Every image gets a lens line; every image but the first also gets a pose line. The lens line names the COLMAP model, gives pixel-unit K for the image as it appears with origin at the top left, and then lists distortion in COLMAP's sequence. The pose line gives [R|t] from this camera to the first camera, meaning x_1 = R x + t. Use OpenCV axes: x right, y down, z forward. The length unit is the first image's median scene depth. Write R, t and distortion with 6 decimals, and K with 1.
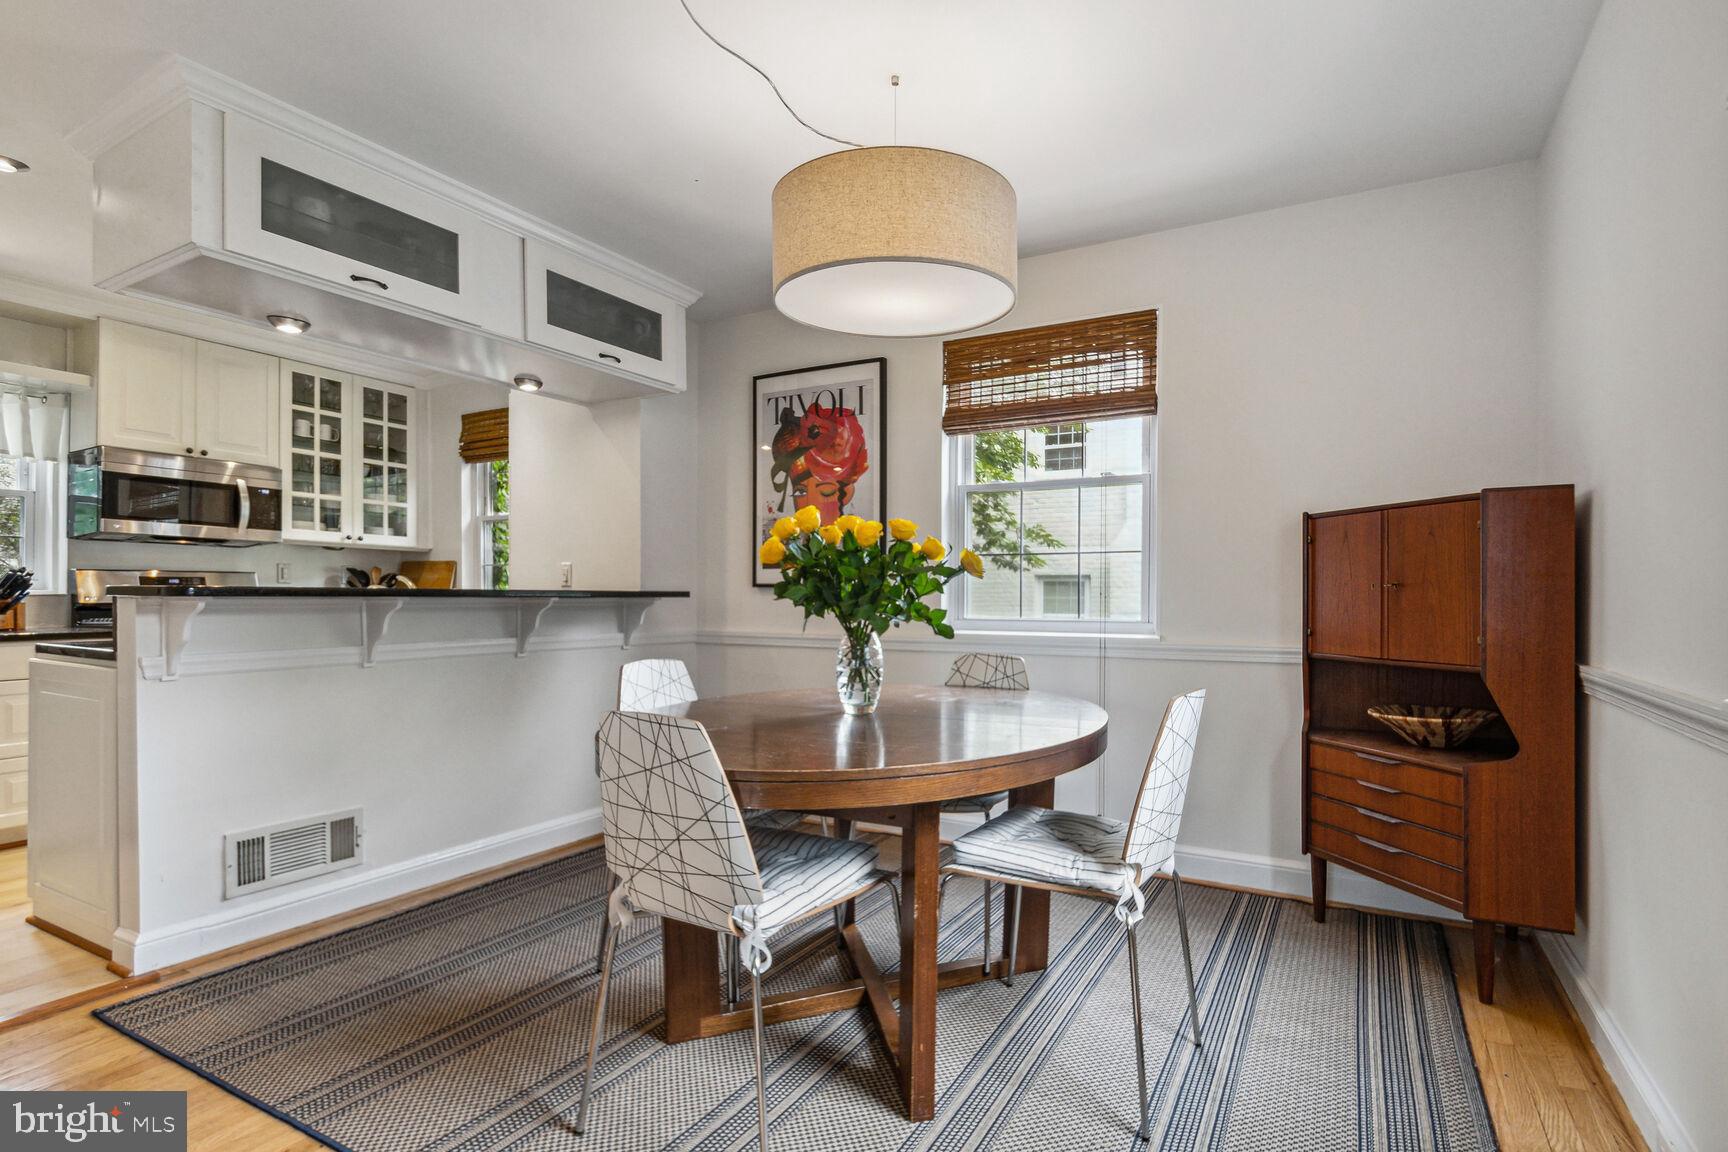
lens RADIAL K [[848.5, 0, 897.5], [0, 848.5, 602.1], [0, 0, 1]] dist [0.008355, -0.013126]
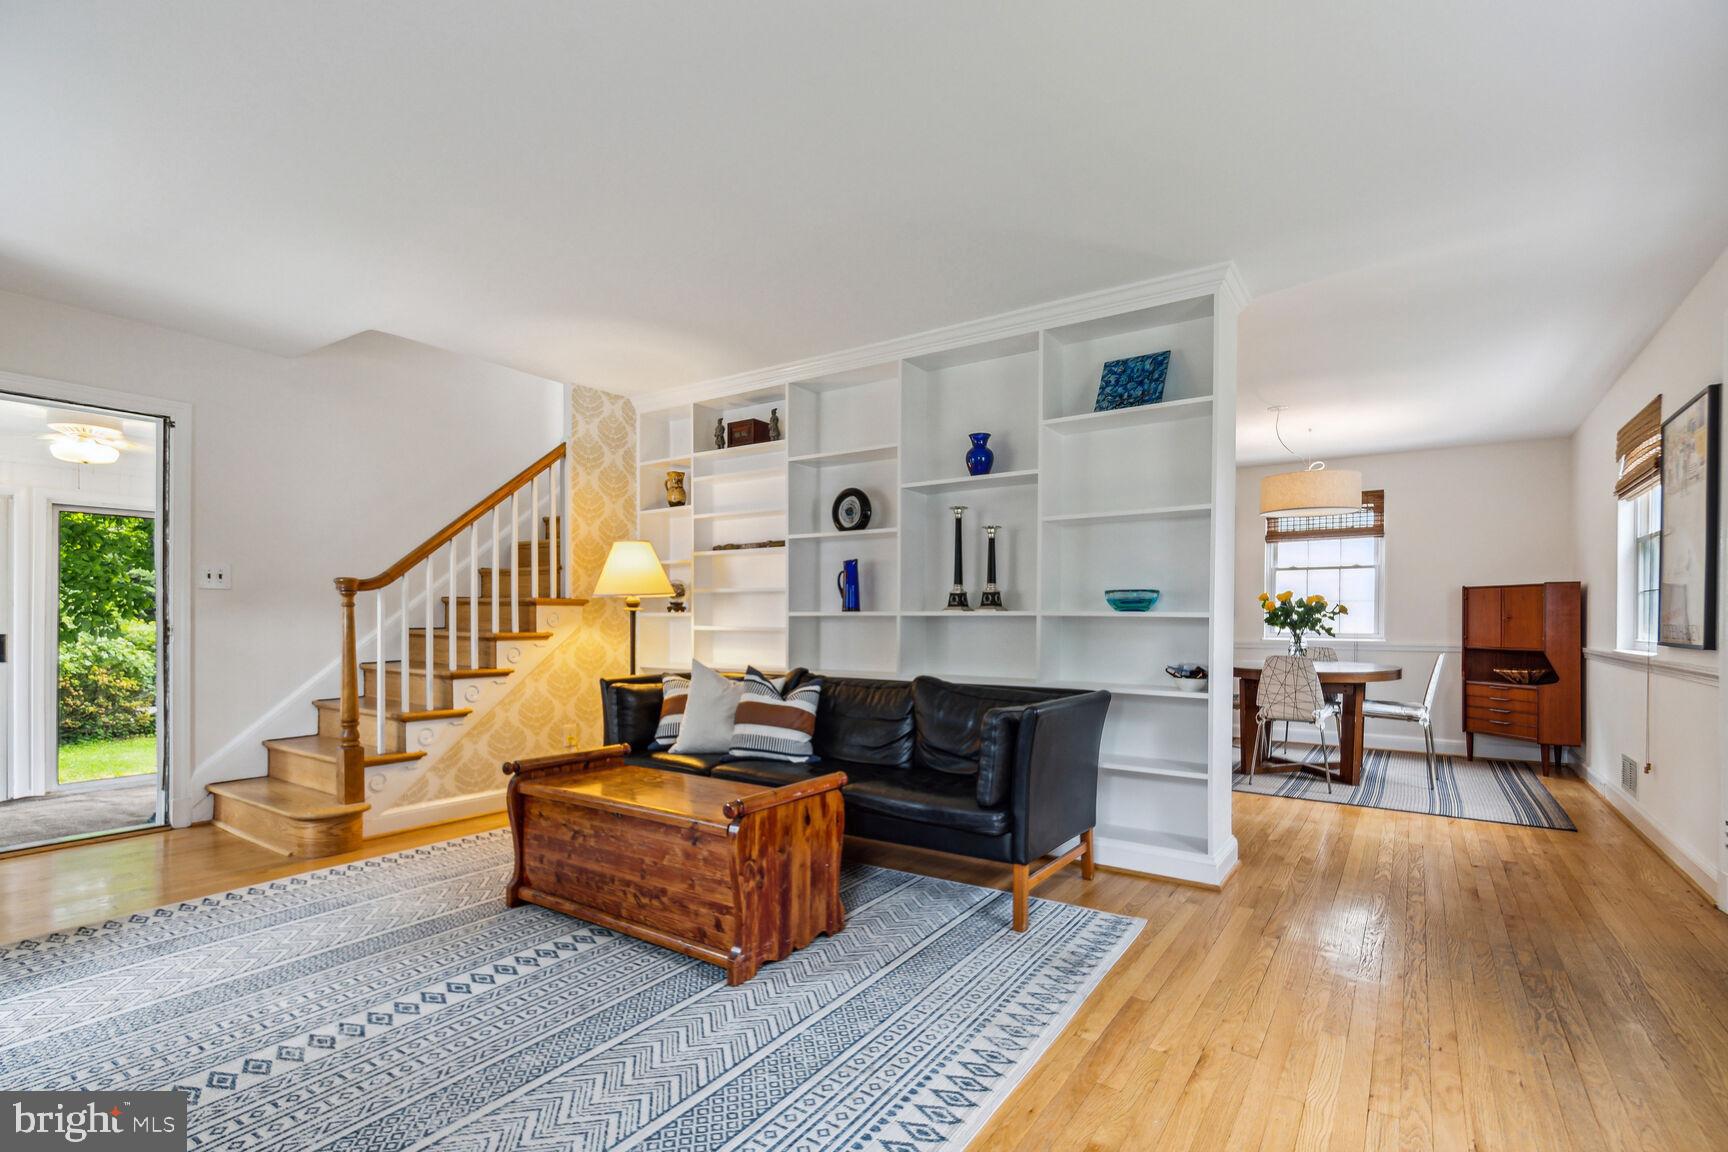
lens RADIAL K [[812.0, 0, 871.1], [0, 812.0, 625.8], [0, 0, 1]] dist [0.002046, 0.000492]
pose [[0.995370, -0.001609, -0.096100, -1.026973], [0.001510, 0.999998, -0.001106, 0.003713], [0.096102, 0.000956, 0.995371, -1.530957]]
